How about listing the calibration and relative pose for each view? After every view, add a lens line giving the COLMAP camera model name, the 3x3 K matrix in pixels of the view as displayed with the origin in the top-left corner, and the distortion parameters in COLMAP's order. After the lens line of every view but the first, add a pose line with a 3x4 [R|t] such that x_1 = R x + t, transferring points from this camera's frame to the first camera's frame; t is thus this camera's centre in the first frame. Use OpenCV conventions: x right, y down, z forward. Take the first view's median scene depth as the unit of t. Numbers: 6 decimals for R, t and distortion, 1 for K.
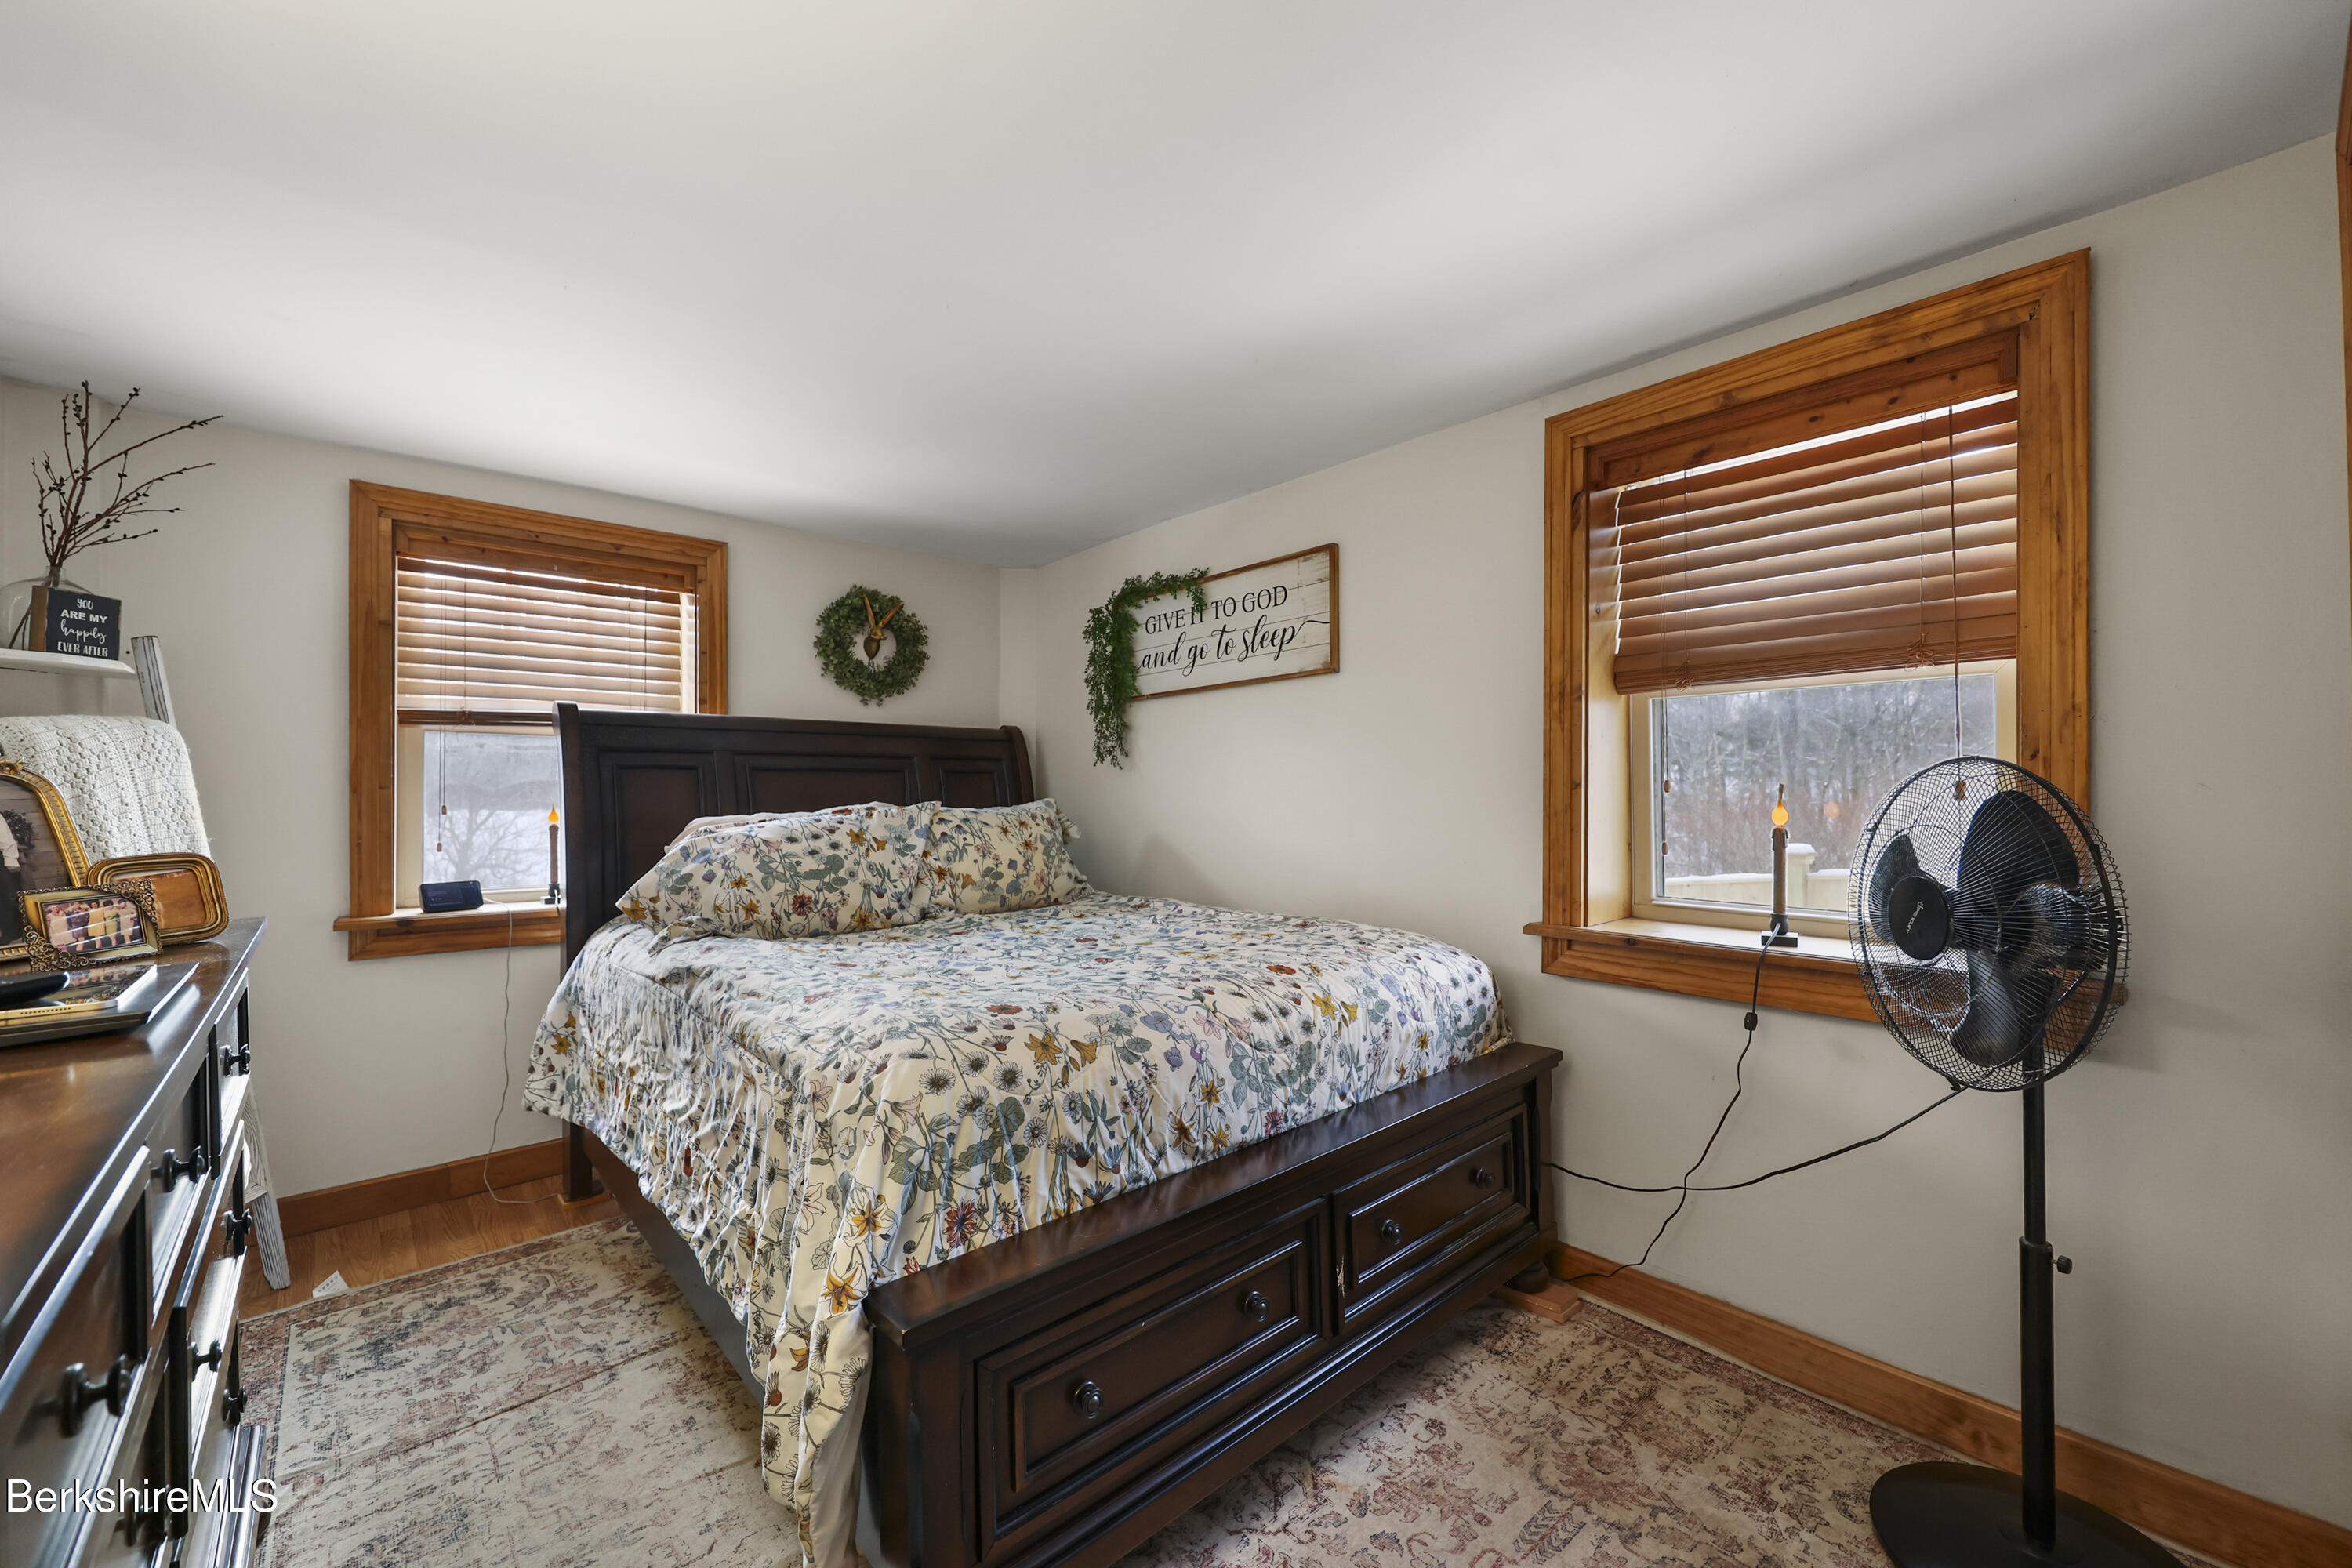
lens RADIAL K [[960.1, 0, 1176.0], [0, 960.1, 784.0], [0, 0, 1]] dist [0.001199, 0.000508]
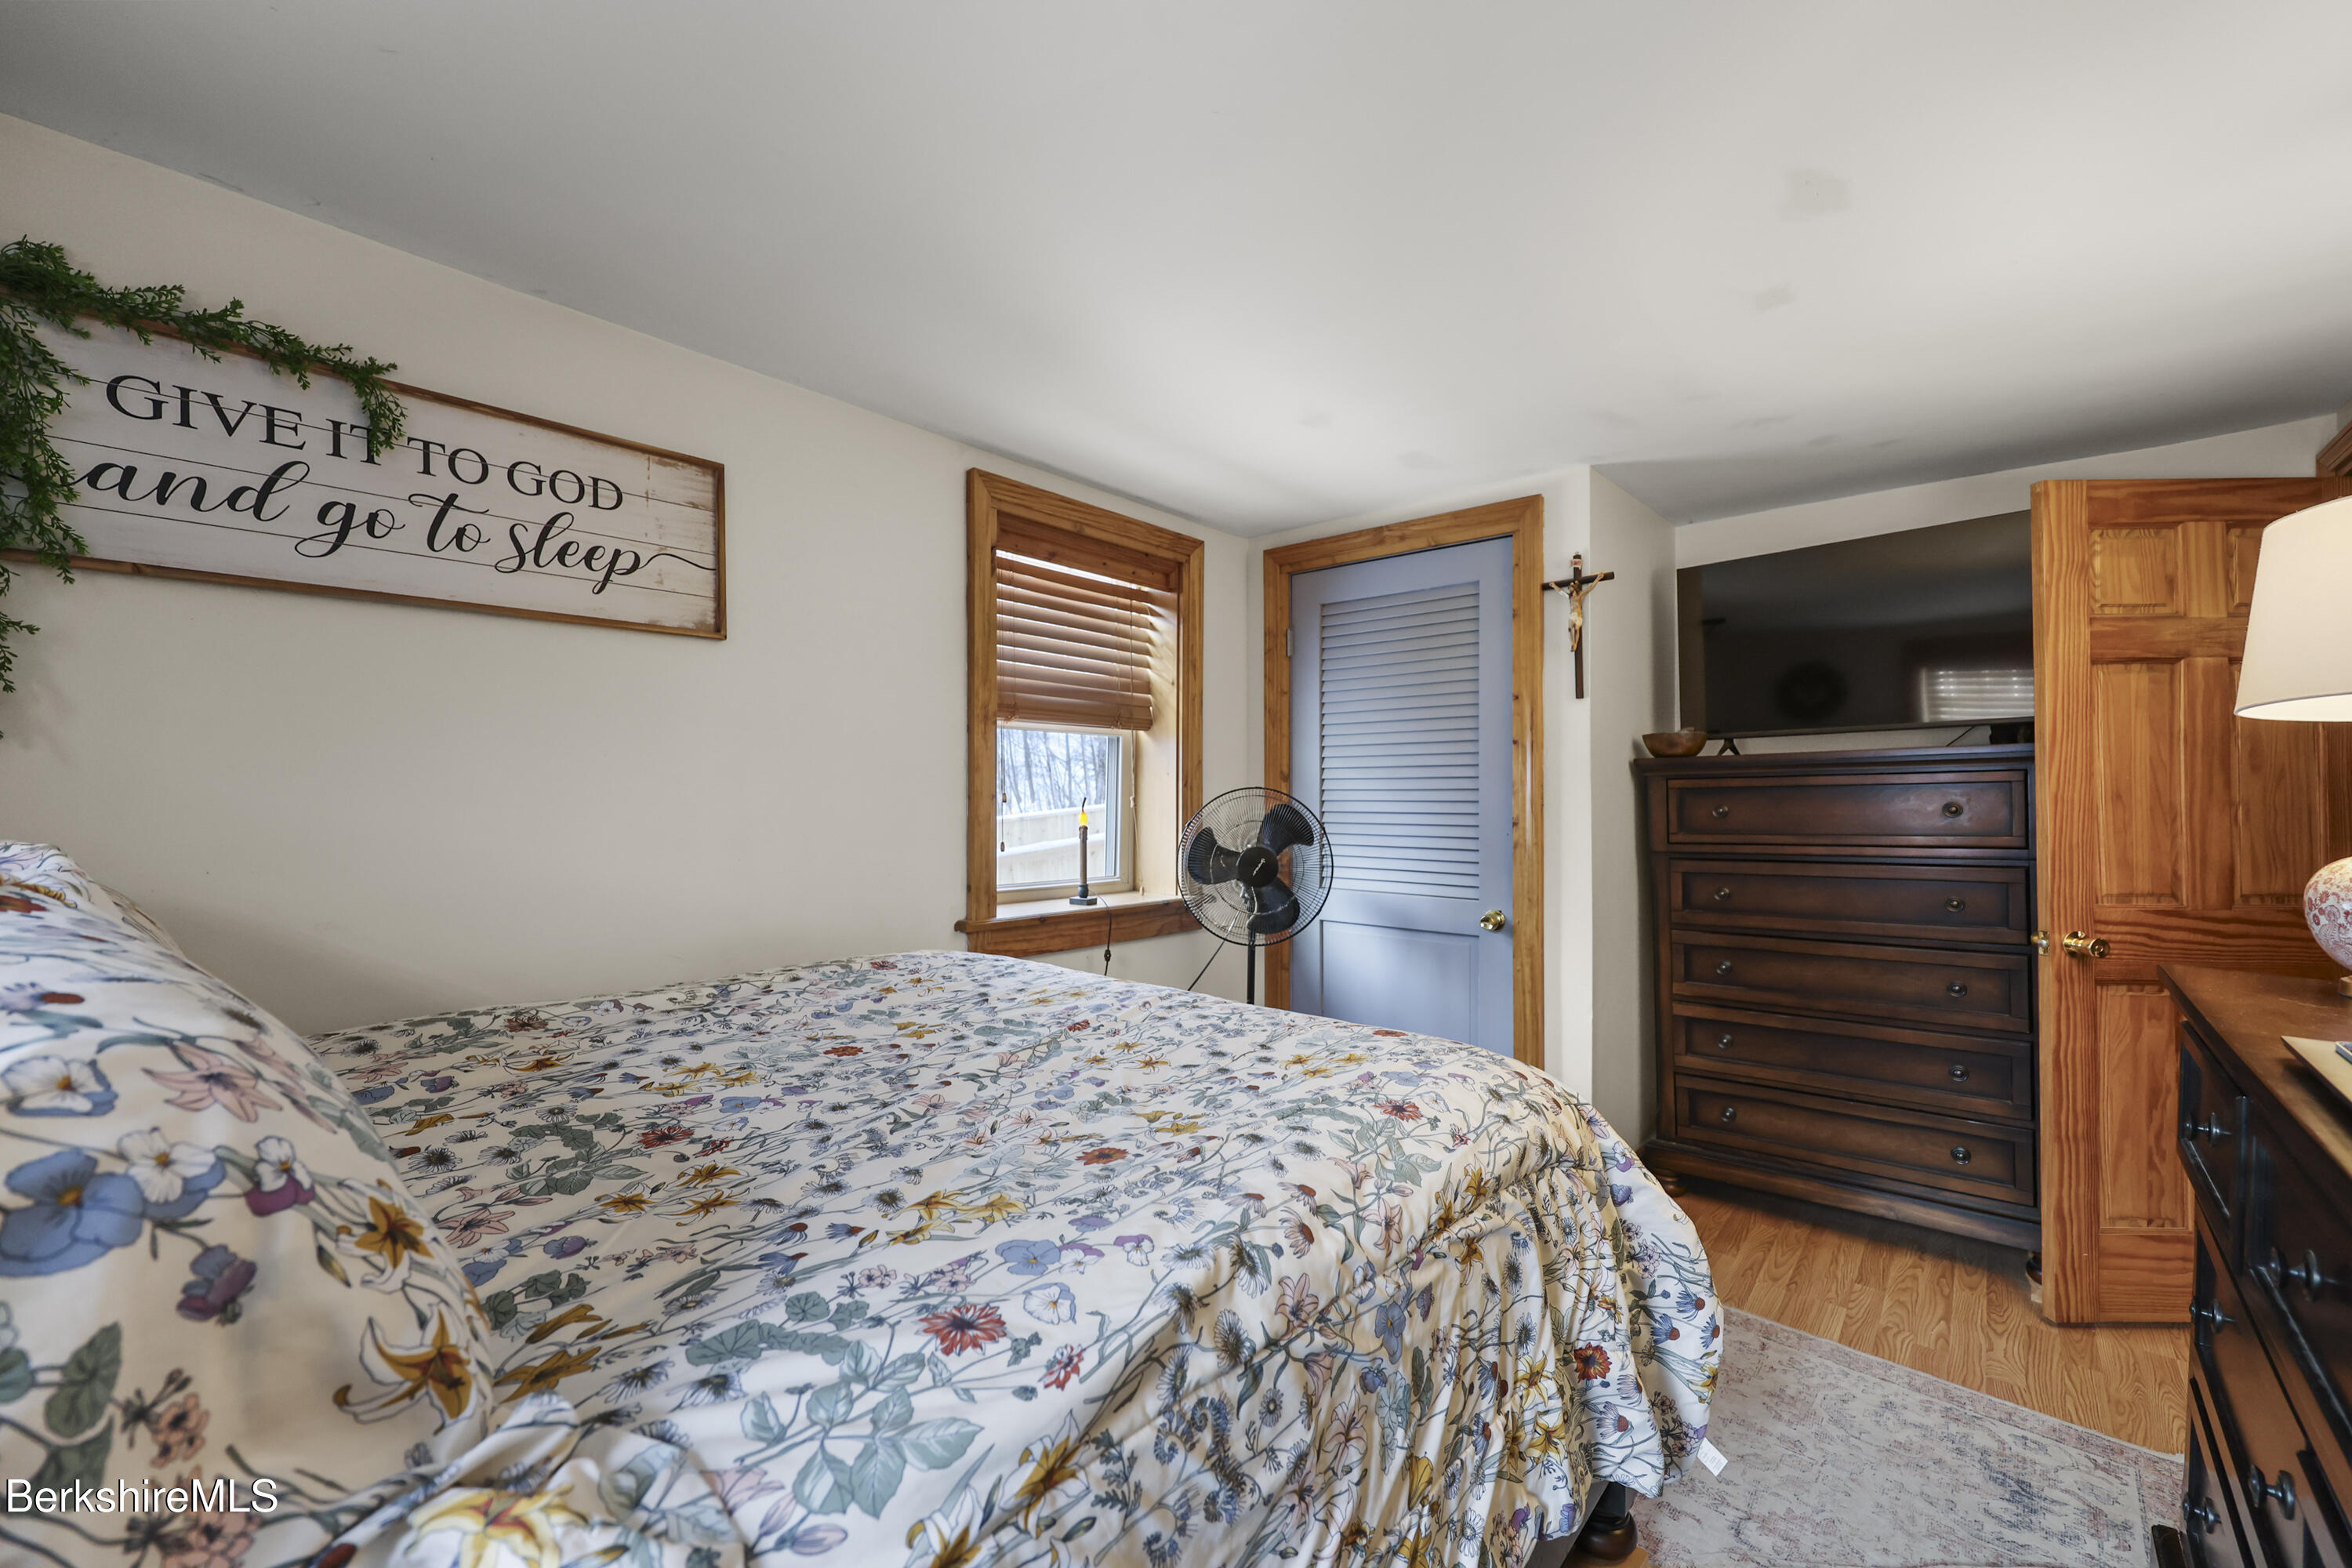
lens RADIAL K [[960.1, 0, 1176.0], [0, 960.1, 784.0], [0, 0, 1]] dist [0.001199, 0.000508]
pose [[-0.135433, 0.011223, 0.990723, -0.609070], [-0.019699, 0.999708, -0.014018, -0.000471], [-0.990591, -0.021415, -0.135173, 0.736032]]
